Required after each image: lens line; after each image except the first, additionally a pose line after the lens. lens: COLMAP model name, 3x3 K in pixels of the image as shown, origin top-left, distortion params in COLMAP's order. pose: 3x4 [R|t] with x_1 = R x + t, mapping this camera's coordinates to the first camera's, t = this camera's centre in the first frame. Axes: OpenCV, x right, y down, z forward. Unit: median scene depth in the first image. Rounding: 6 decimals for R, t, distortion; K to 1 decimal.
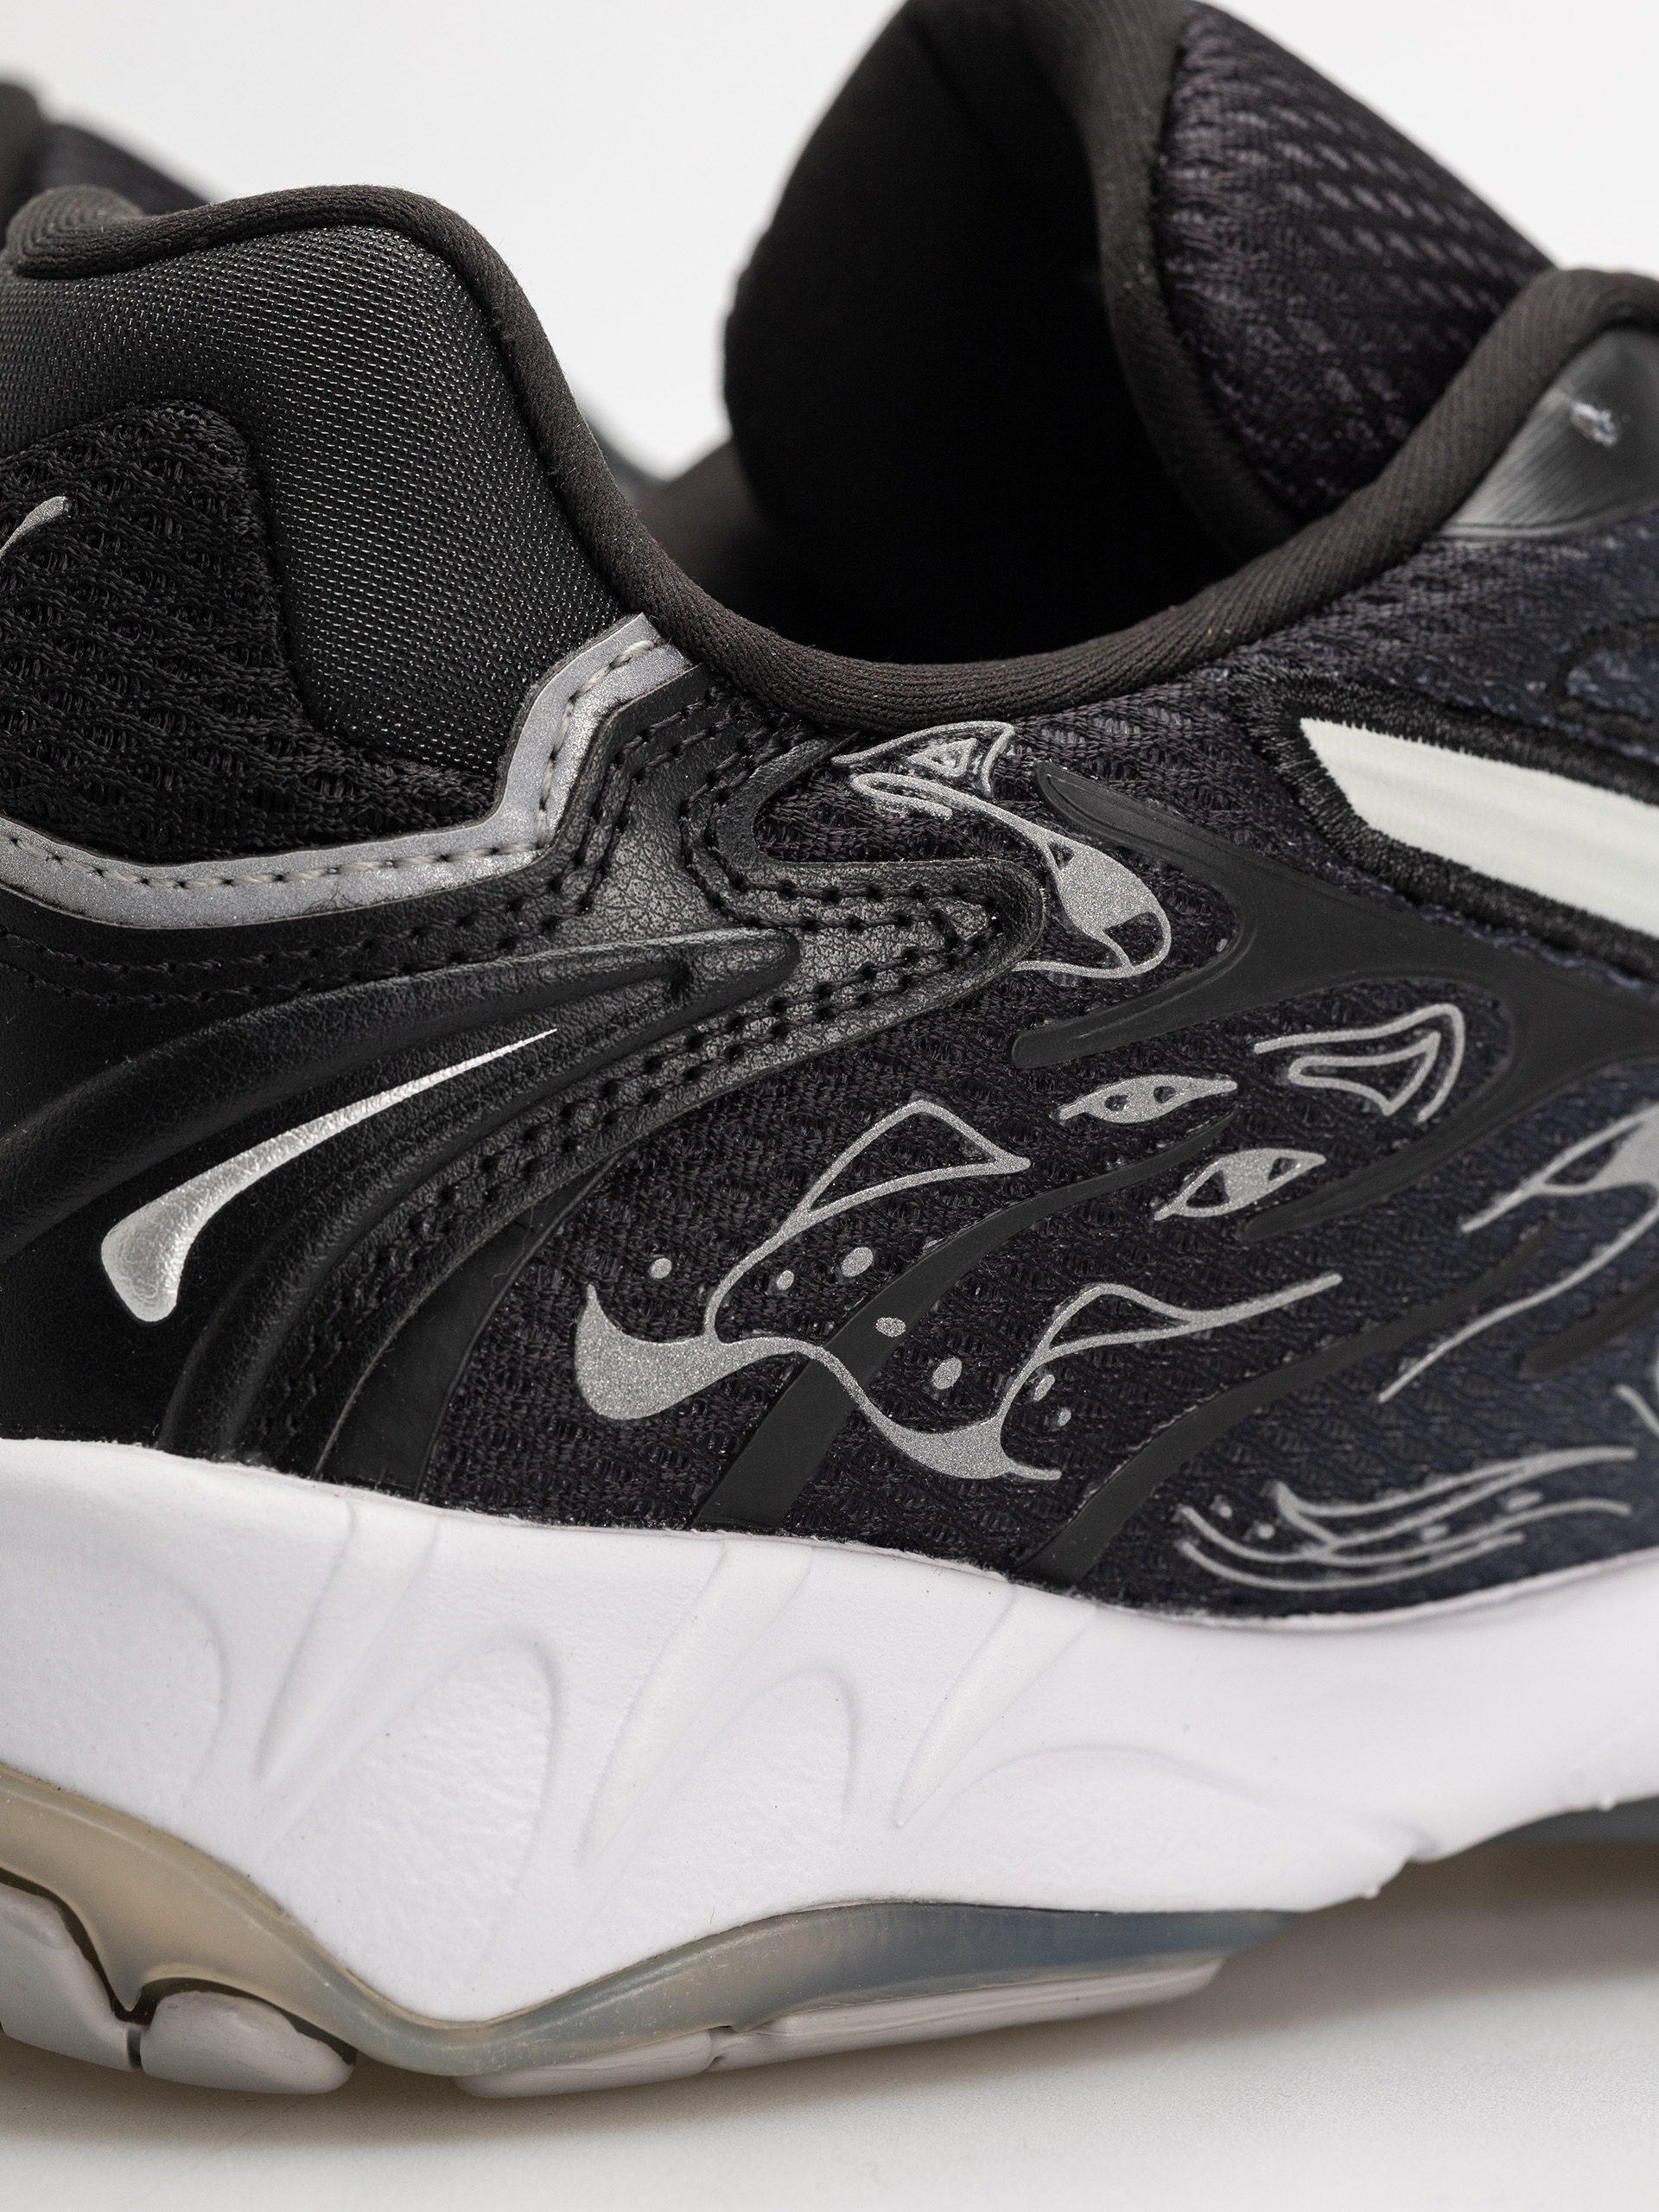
lens RADIAL K [[6426.1, 0, 826.6], [0, 6426.1, 1104.3], [0, 0, 1]] dist [0.141910, 0.000000]
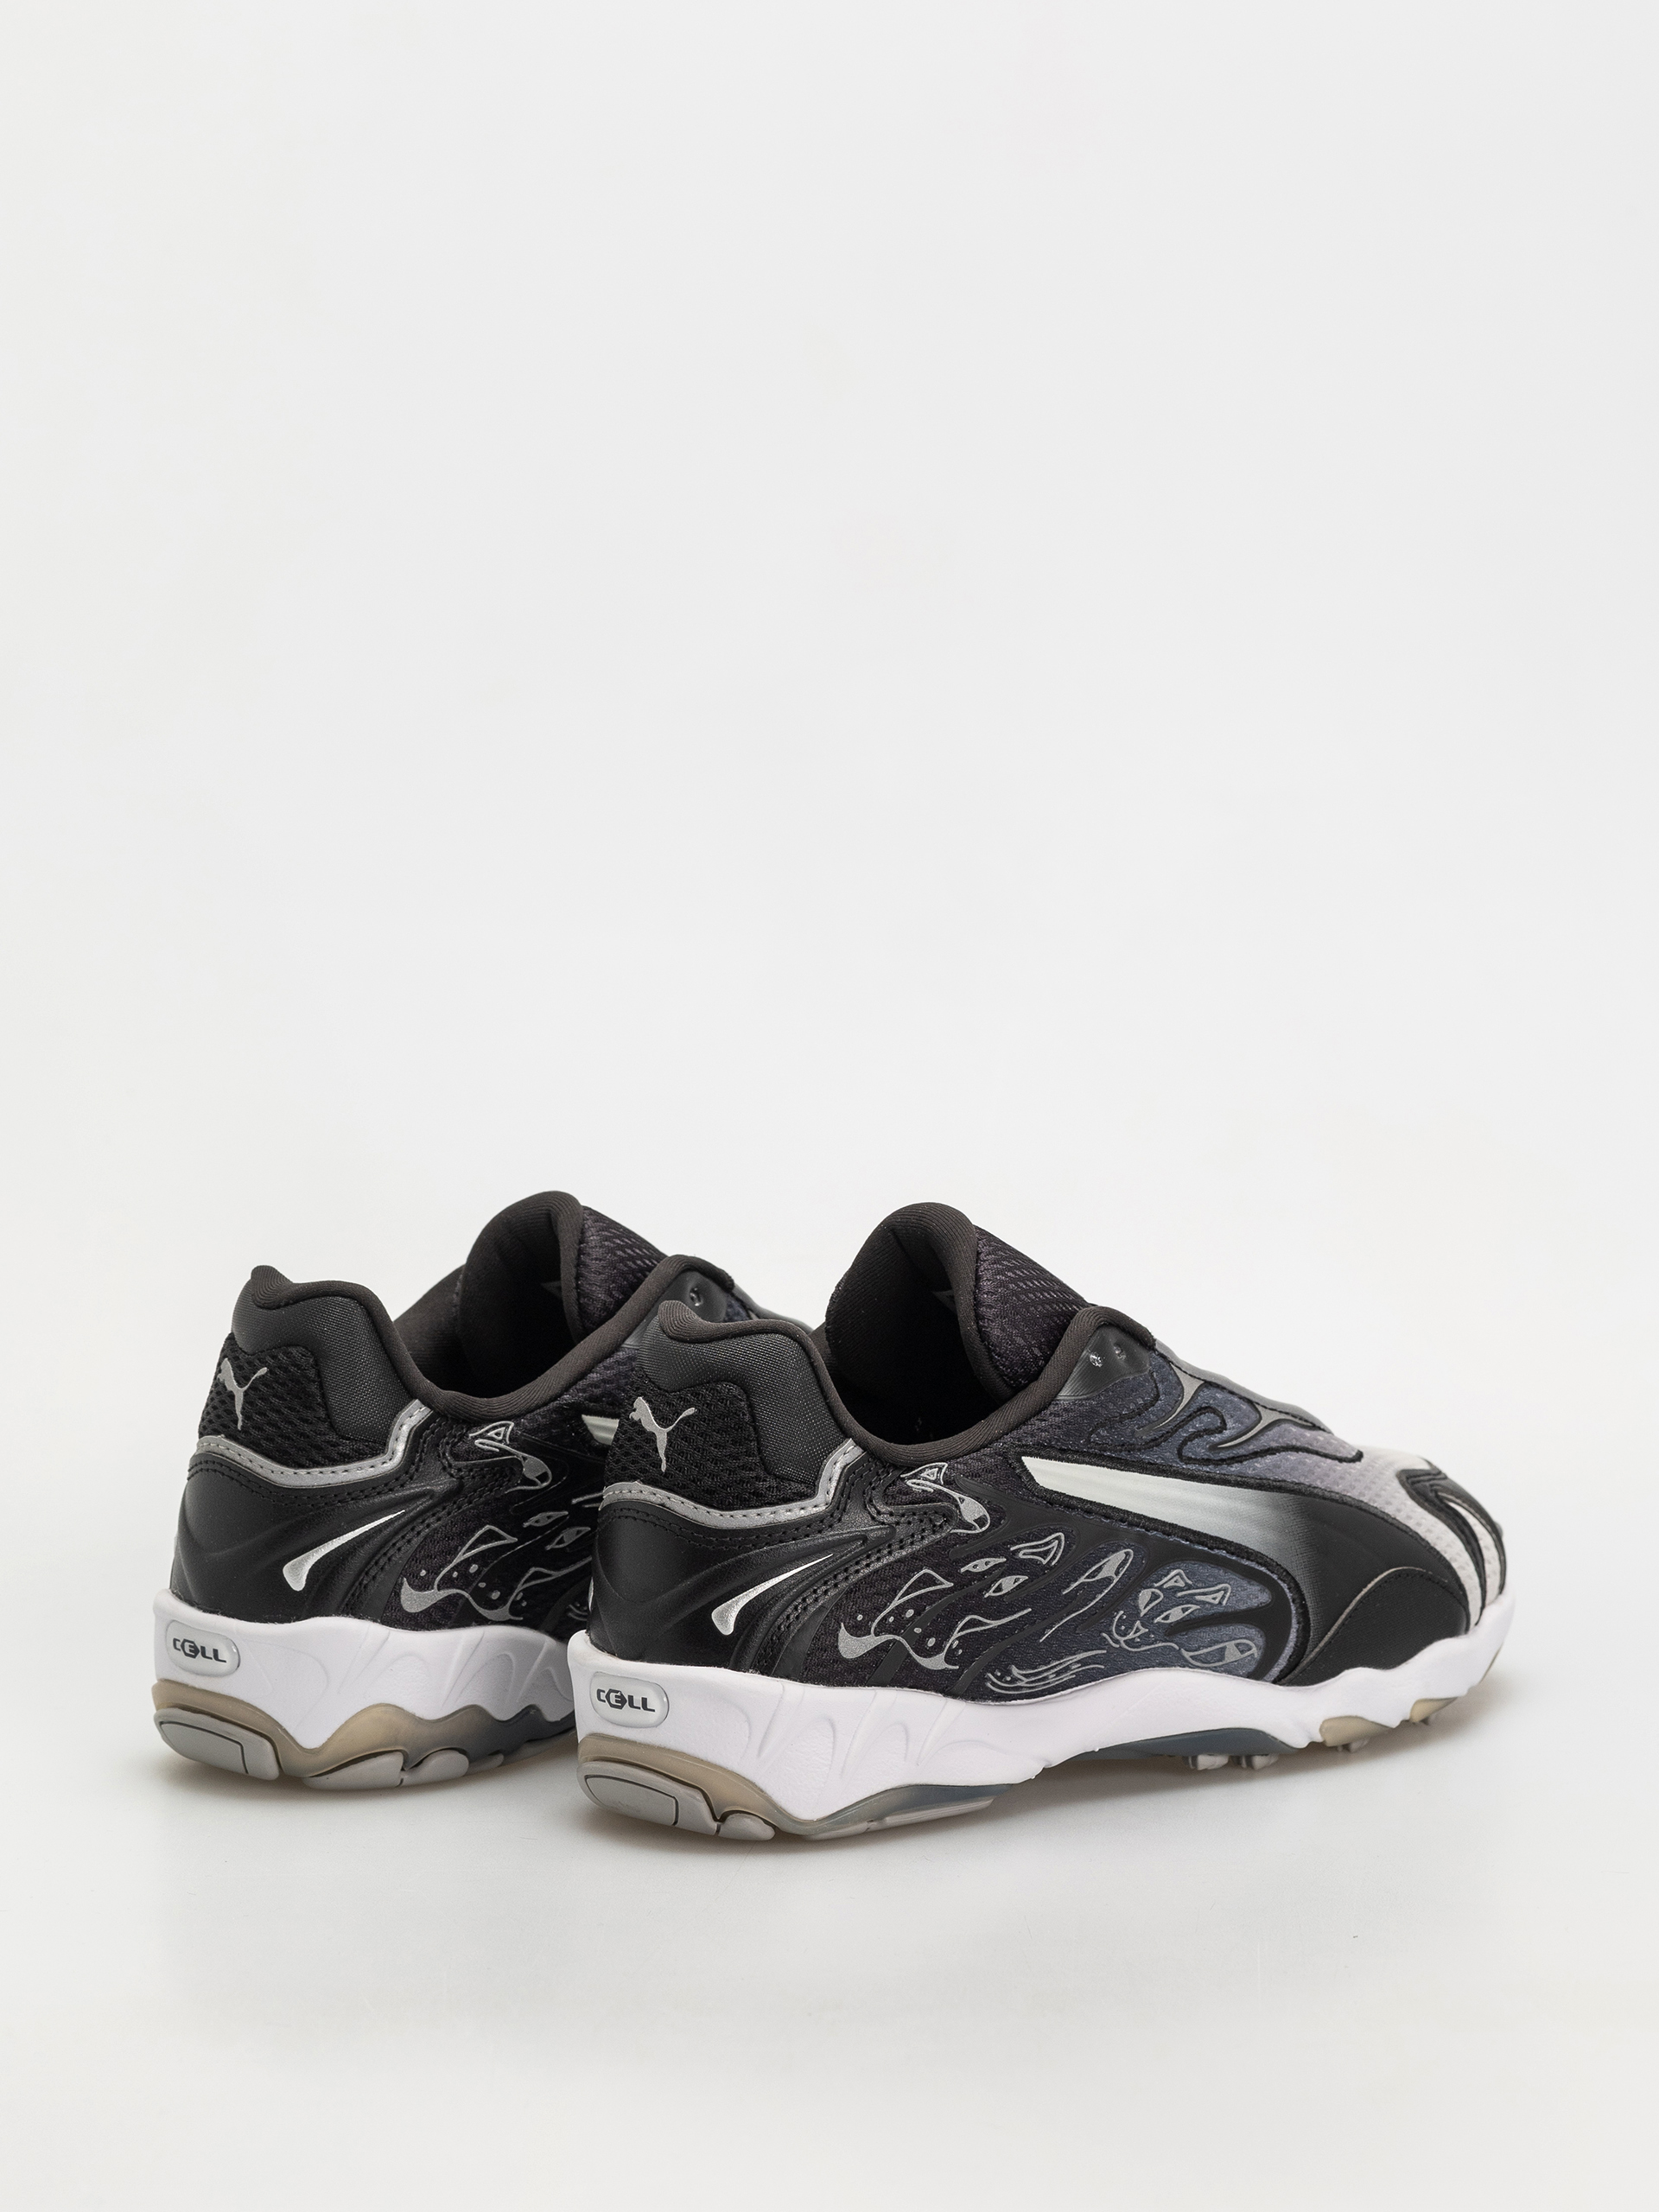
lens RADIAL K [[6426.1, 0, 834.0], [0, 6426.1, 1109.1], [0, 0, 1]] dist [0.141910, 0.000000]
pose [[0.990267, -0.006677, 0.139018, -0.547369], [0.002679, 0.999578, 0.028923, -0.370356], [-0.139153, -0.028269, 0.989867, -2.632861]]
